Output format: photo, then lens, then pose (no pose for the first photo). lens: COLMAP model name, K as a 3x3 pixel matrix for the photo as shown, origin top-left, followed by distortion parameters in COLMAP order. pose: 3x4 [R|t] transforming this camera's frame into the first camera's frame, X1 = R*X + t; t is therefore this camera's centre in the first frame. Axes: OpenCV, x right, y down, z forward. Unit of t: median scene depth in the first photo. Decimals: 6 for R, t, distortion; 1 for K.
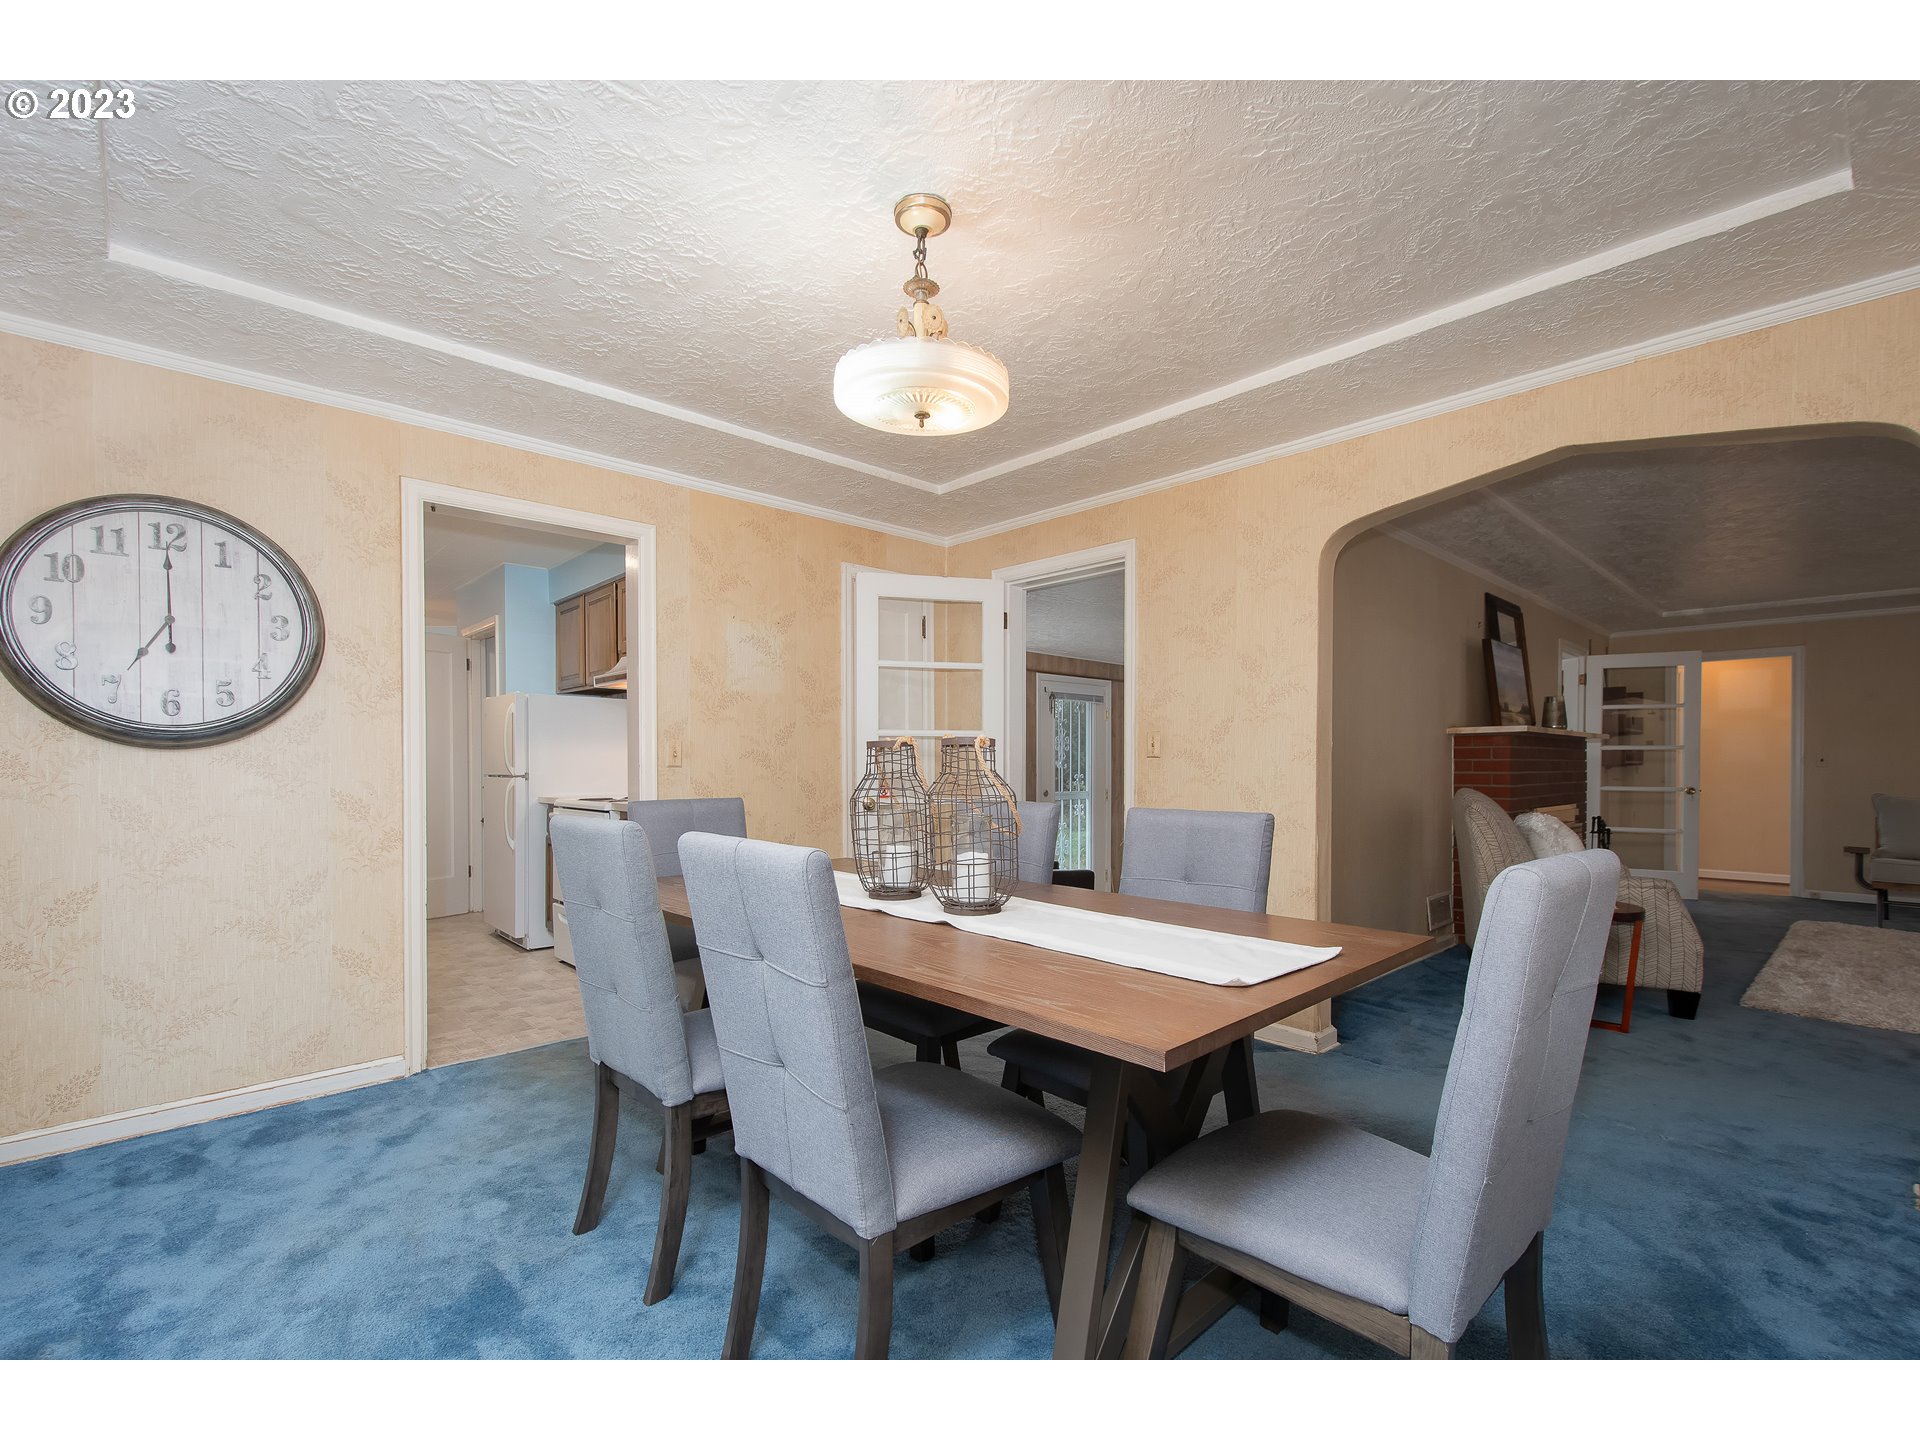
lens RADIAL K [[837.0, 0, 962.1], [0, 837.0, 760.3], [0, 0, 1]] dist [0.006765, 0.000052]
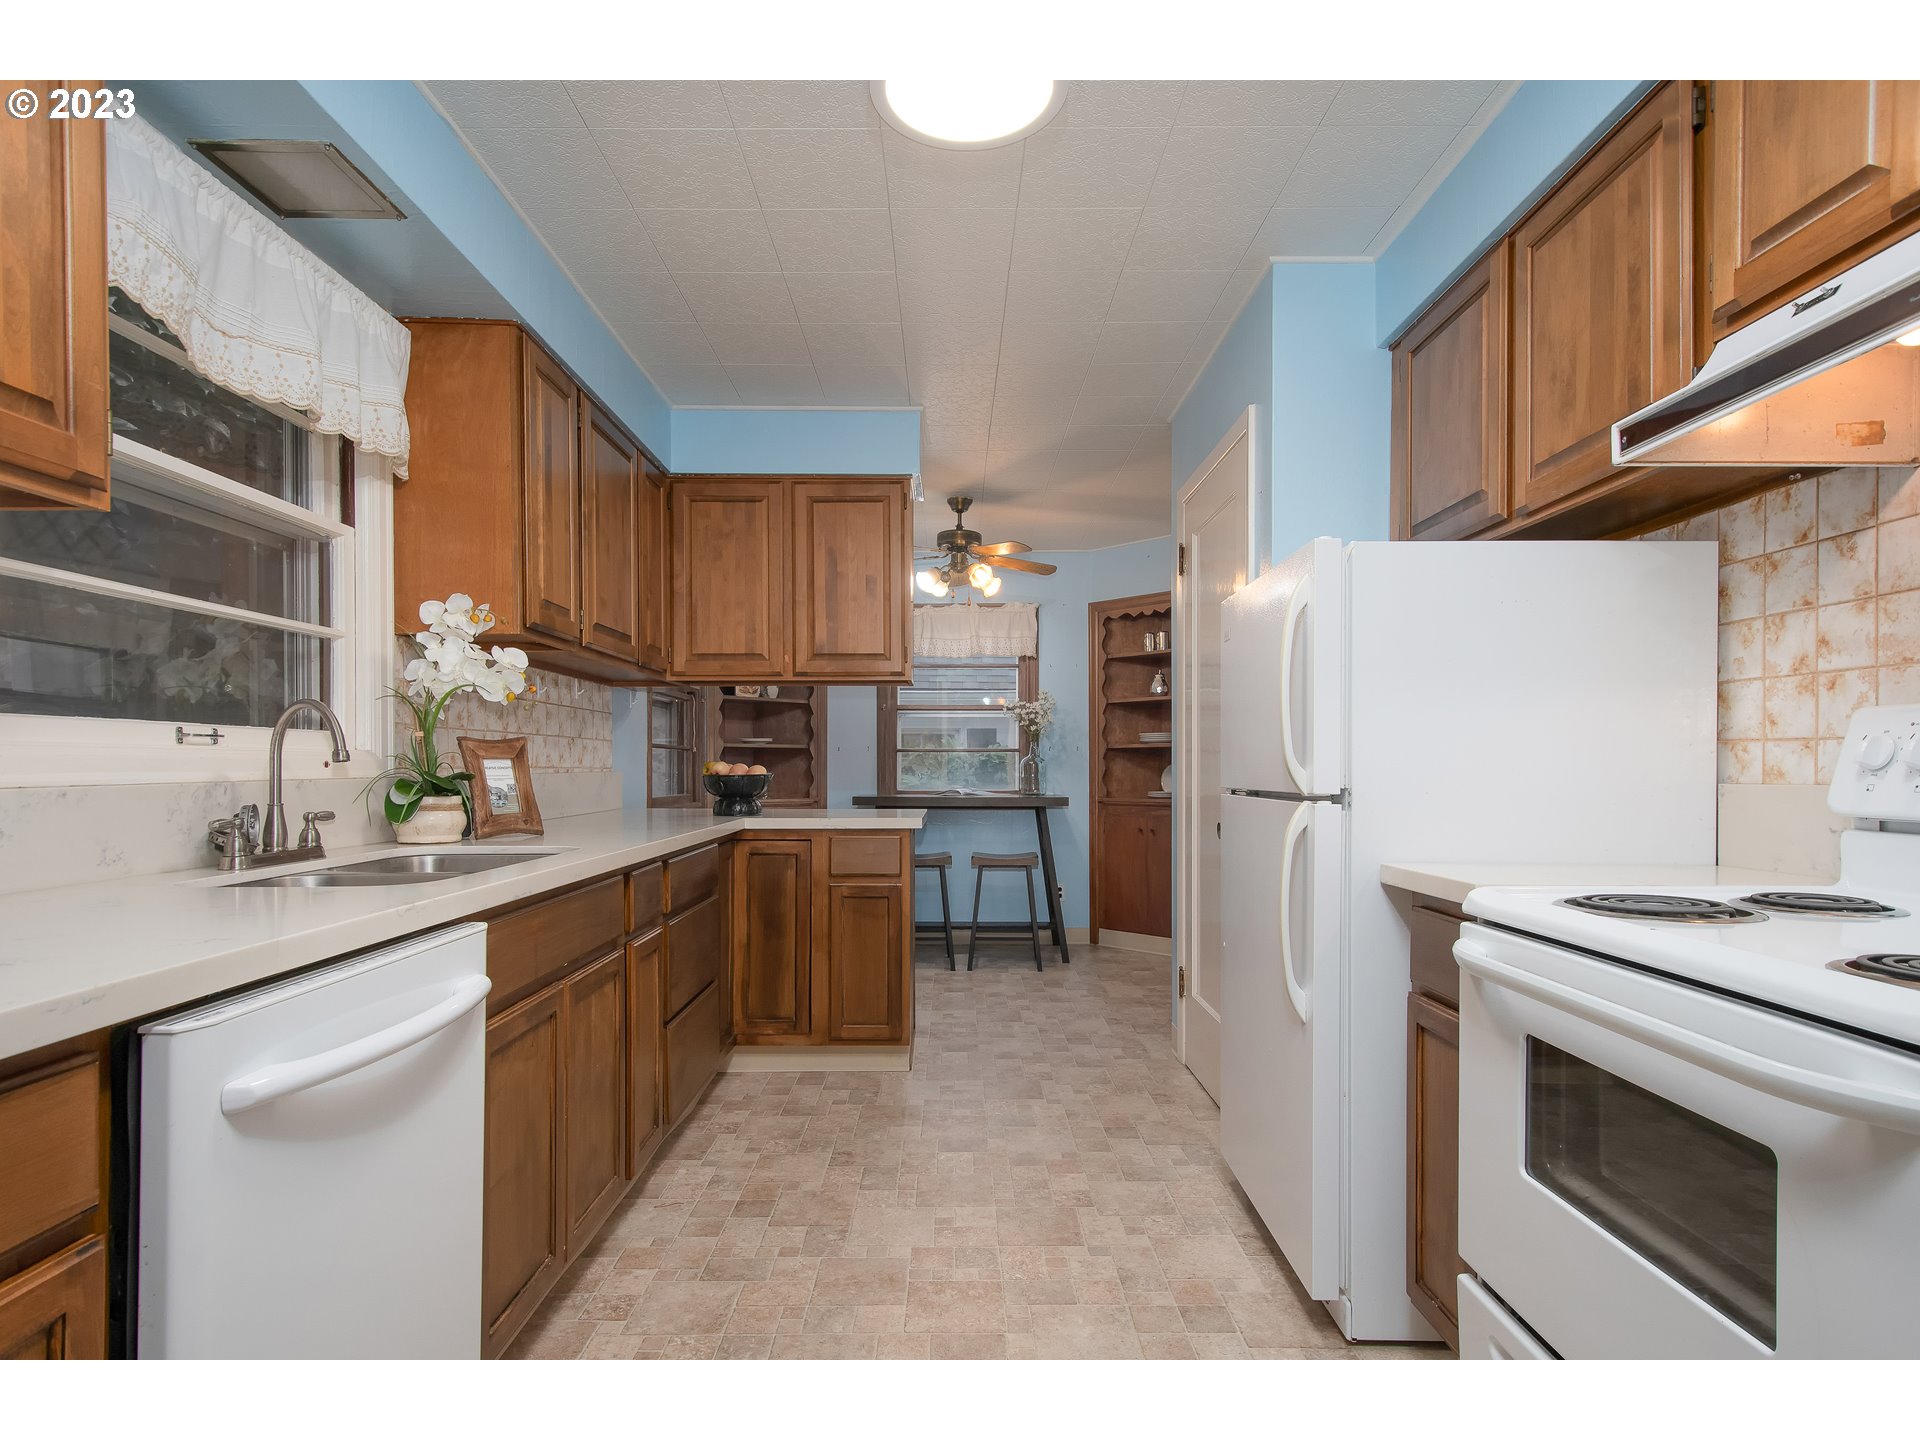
lens RADIAL K [[1043.4, 0, 966.4], [0, 1043.4, 781.7], [0, 0, 1]] dist [0.019665, -0.022848]
pose [[0.734133, 0.014823, -0.678843, -0.634783], [-0.000192, 0.999766, 0.021623, 0.007549], [0.679005, -0.015743, 0.733965, 1.092837]]
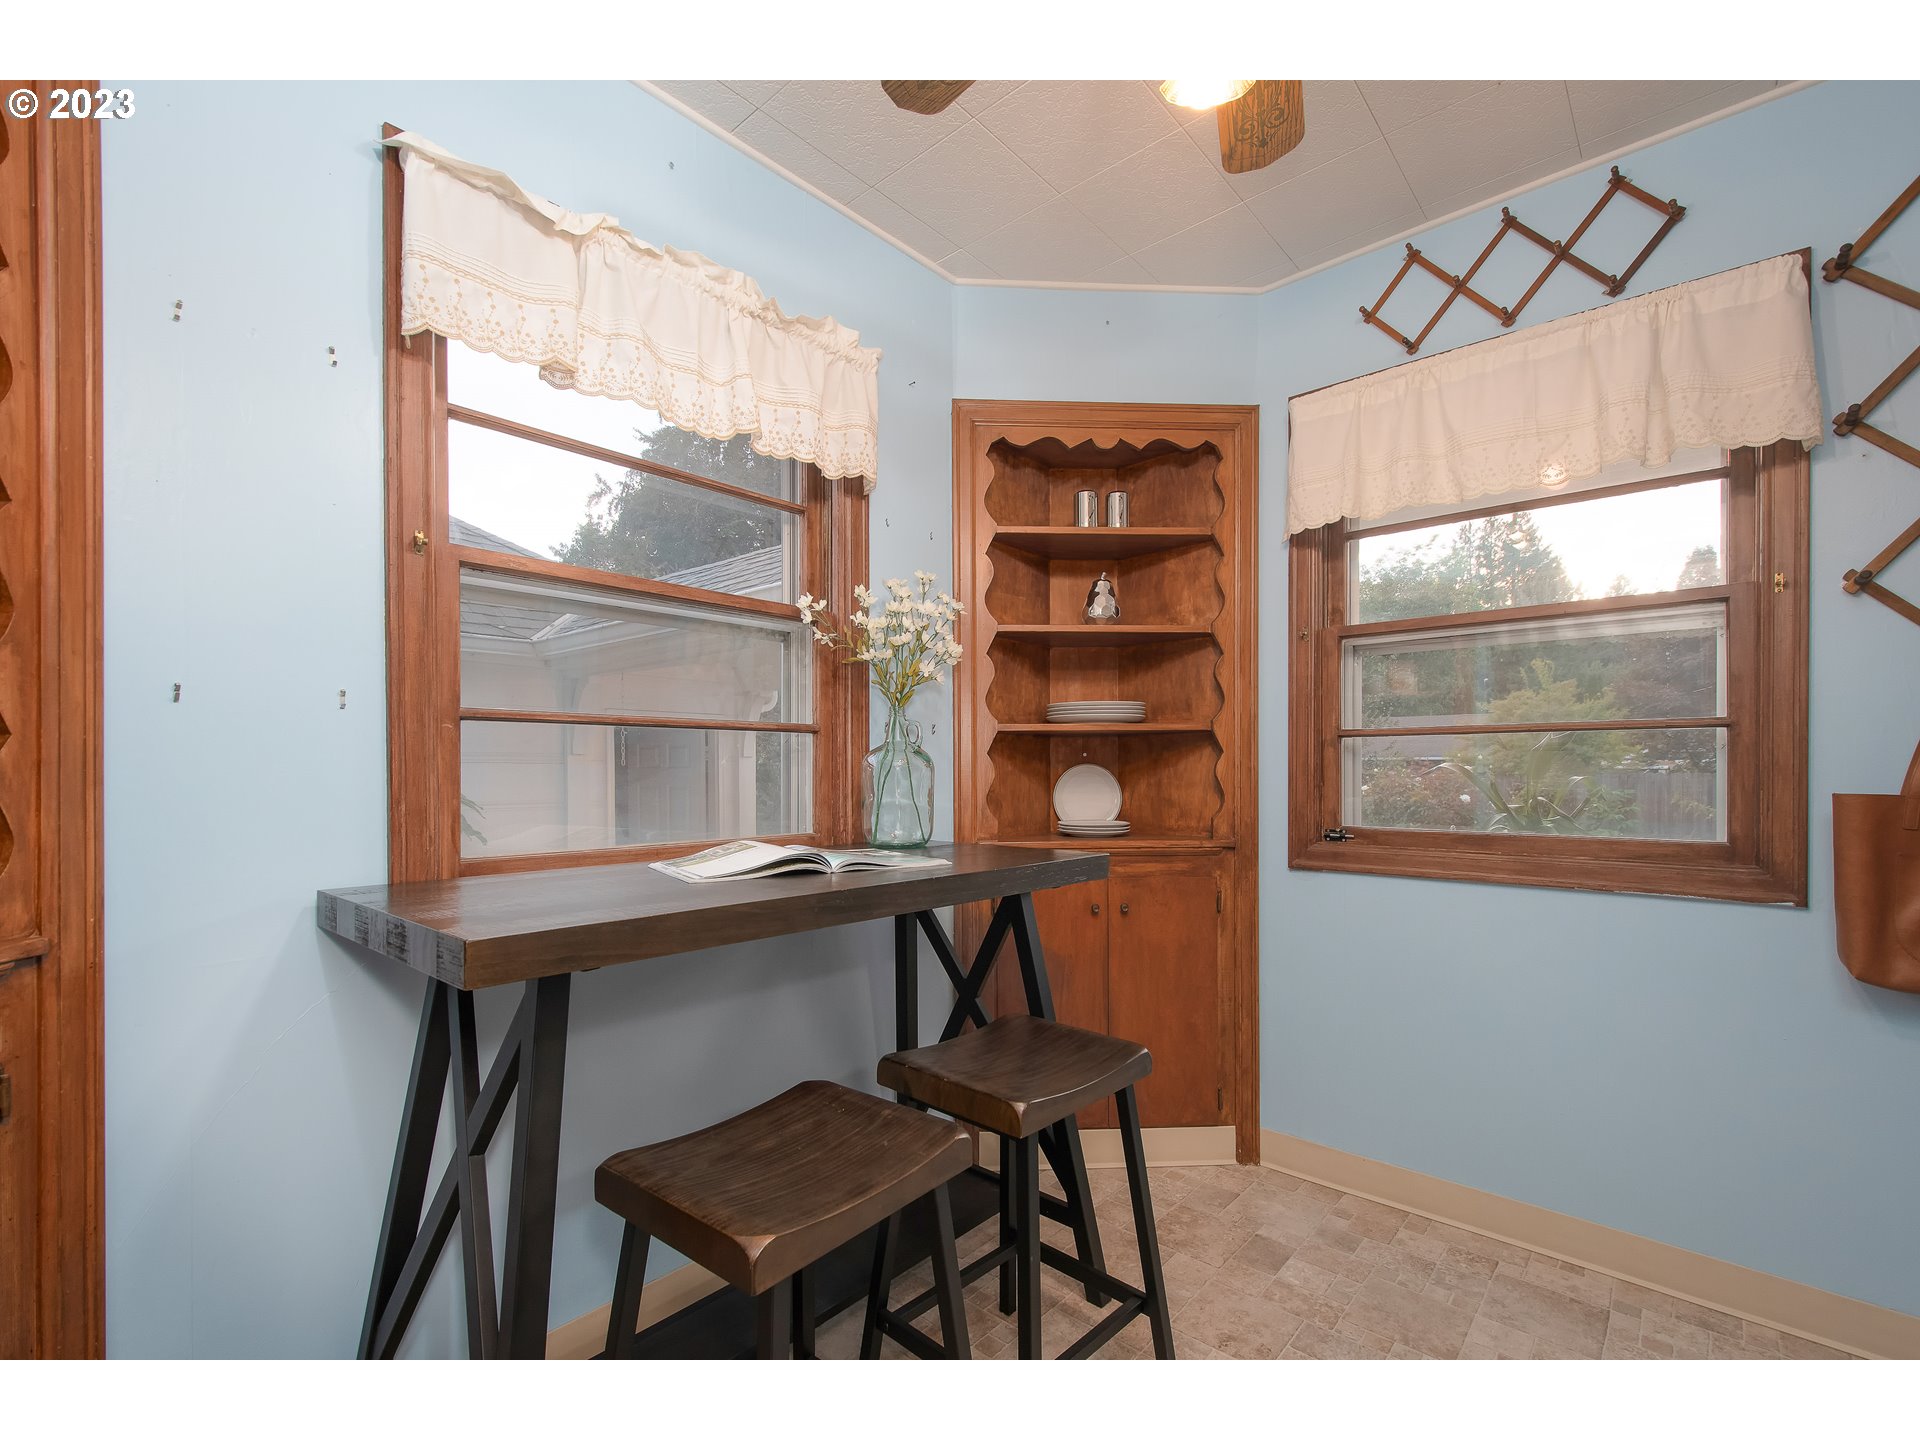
lens RADIAL K [[834.0, 0, 961.9], [0, 834.0, 772.8], [0, 0, 1]] dist [0.000194, 0.000021]
pose [[0.996548, 0.004786, 0.082877, -2.008938], [-0.005588, 0.999940, 0.009446, 0.017307], [-0.082826, -0.009876, 0.996515, 2.121062]]
